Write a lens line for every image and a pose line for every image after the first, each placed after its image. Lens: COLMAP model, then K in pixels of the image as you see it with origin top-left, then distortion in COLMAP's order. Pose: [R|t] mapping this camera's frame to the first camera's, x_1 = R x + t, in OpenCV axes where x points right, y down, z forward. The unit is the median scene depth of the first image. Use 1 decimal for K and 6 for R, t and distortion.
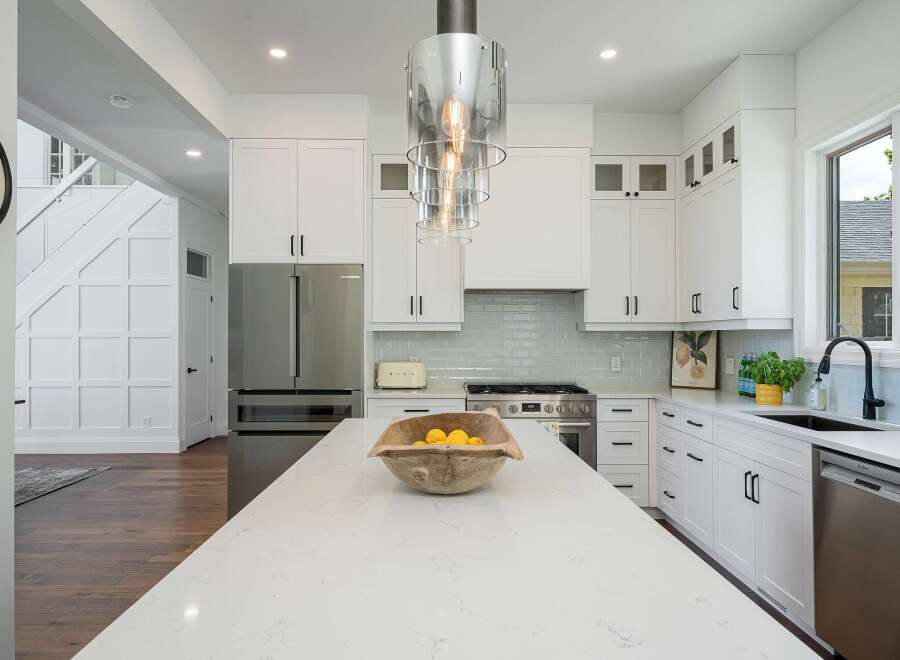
lens RADIAL K [[586.5, 0, 450.0], [0, 586.5, 330.0], [0, 0, 1]] dist [0.000029, -0.001746]
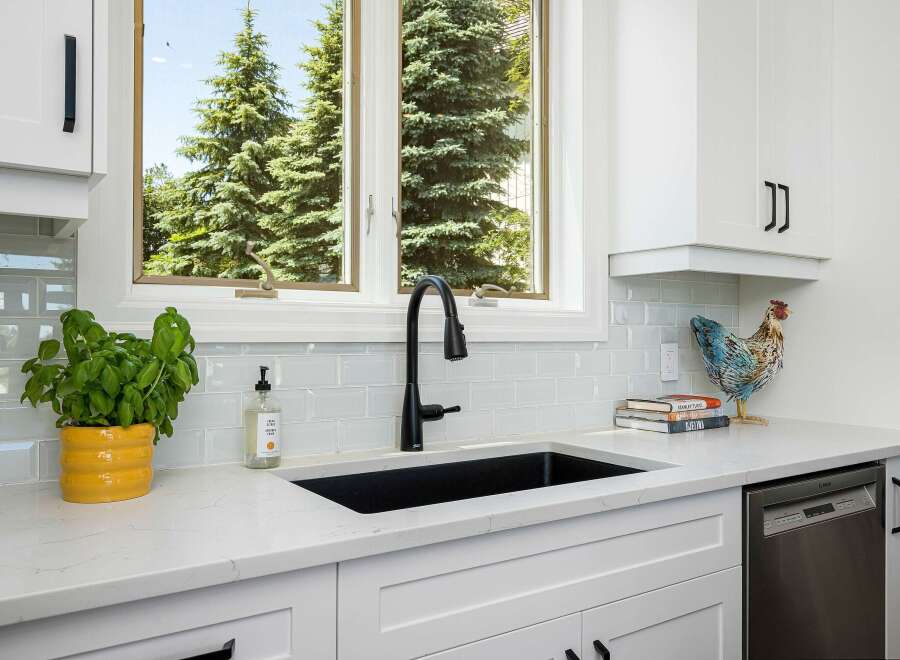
lens RADIAL K [[721.5, 0, 450.0], [0, 721.5, 330.0], [0, 0, 1]] dist [0.003323, 0.000400]
pose [[-0.552032, 0.005327, 0.833806, 0.128889], [-0.014044, 0.999778, -0.015685, 0.039747], [-0.833705, -0.020369, -0.551835, 0.829991]]
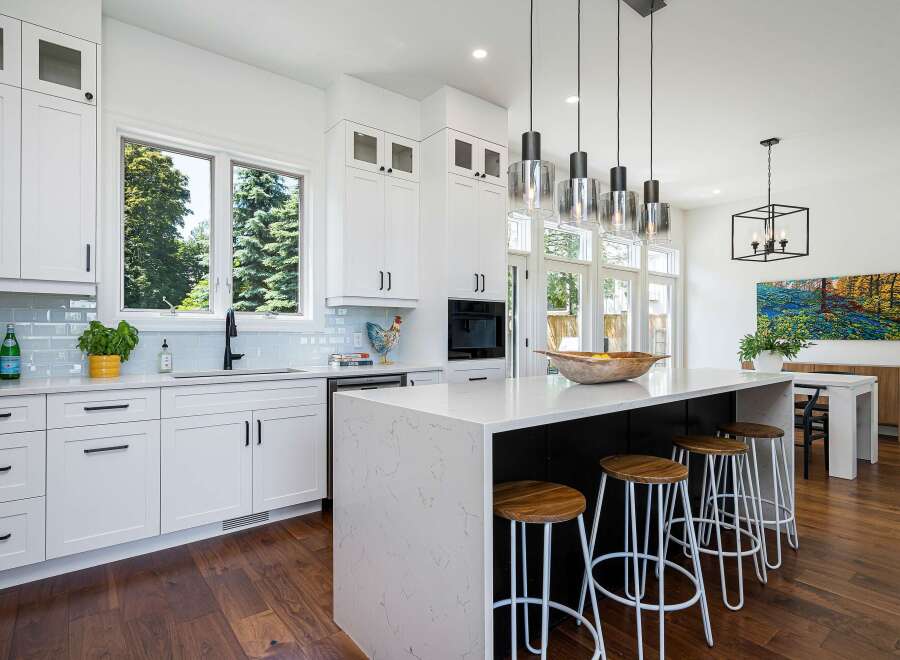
lens RADIAL K [[480.7, 0, 450.0], [0, 480.7, 330.0], [0, 0, 1]] dist [0.000060, 0.000863]
pose [[-0.610995, 0.004120, 0.791624, -0.313174], [-0.012715, 0.999806, -0.015018, 0.044606], [-0.791532, -0.019241, -0.610825, 0.812390]]
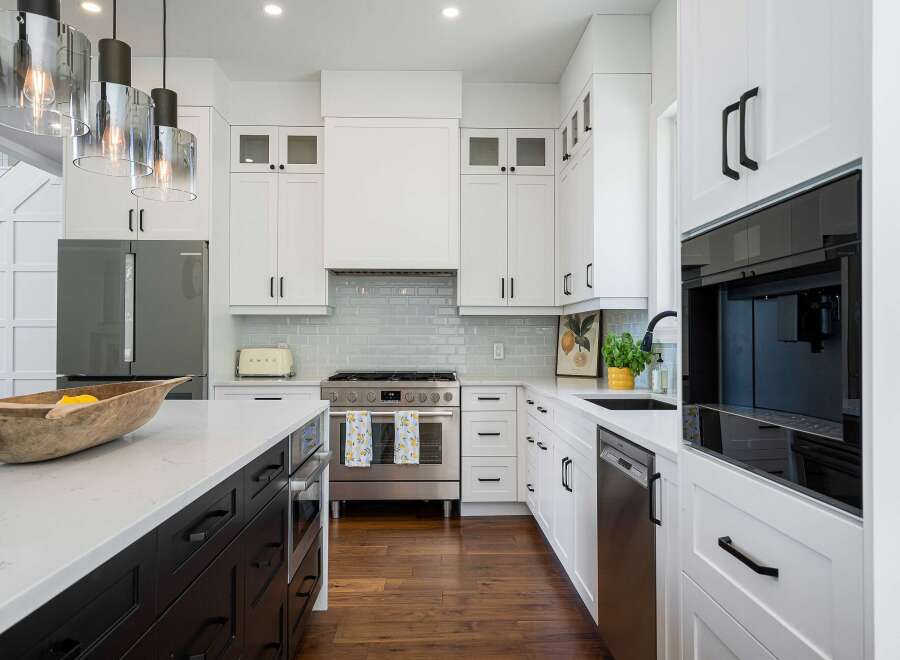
lens RADIAL K [[606.8, 0, 450.0], [0, 606.8, 330.0], [0, 0, 1]] dist [-0.004272, -0.000227]
pose [[0.999816, 0.001709, 0.019084, 0.199854], [-0.001680, 0.999997, -0.001540, 0.027531], [-0.019086, 0.001508, 0.999817, 0.031737]]
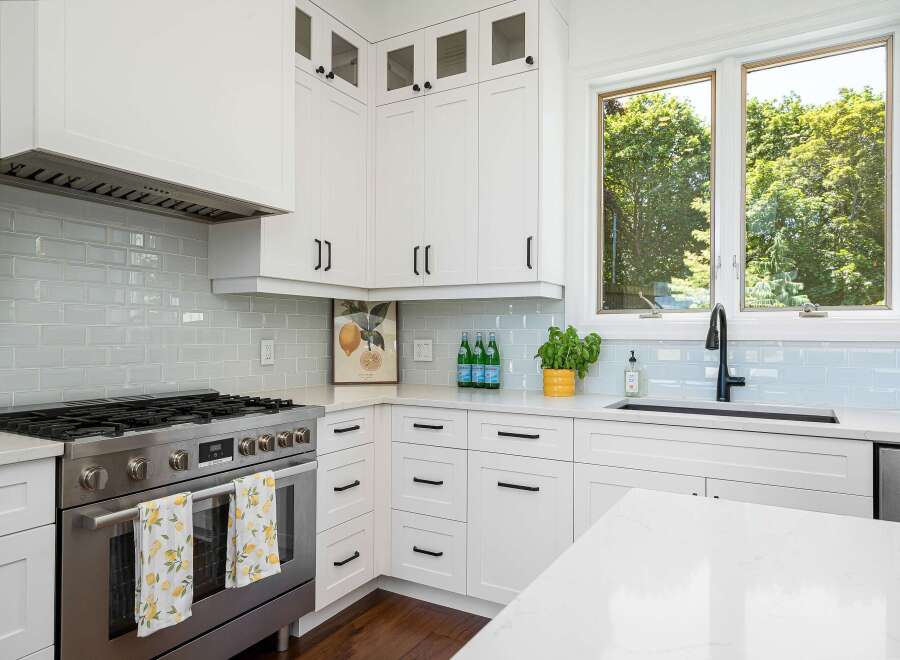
lens RADIAL K [[586.5, 0, 450.0], [0, 586.5, 330.0], [0, 0, 1]] dist [0.000029, -0.001746]
pose [[0.516176, 0.009960, 0.856424, -0.141729], [-0.015790, 0.999873, -0.002112, 0.035915], [-0.856337, -0.012433, 0.516268, 0.572709]]
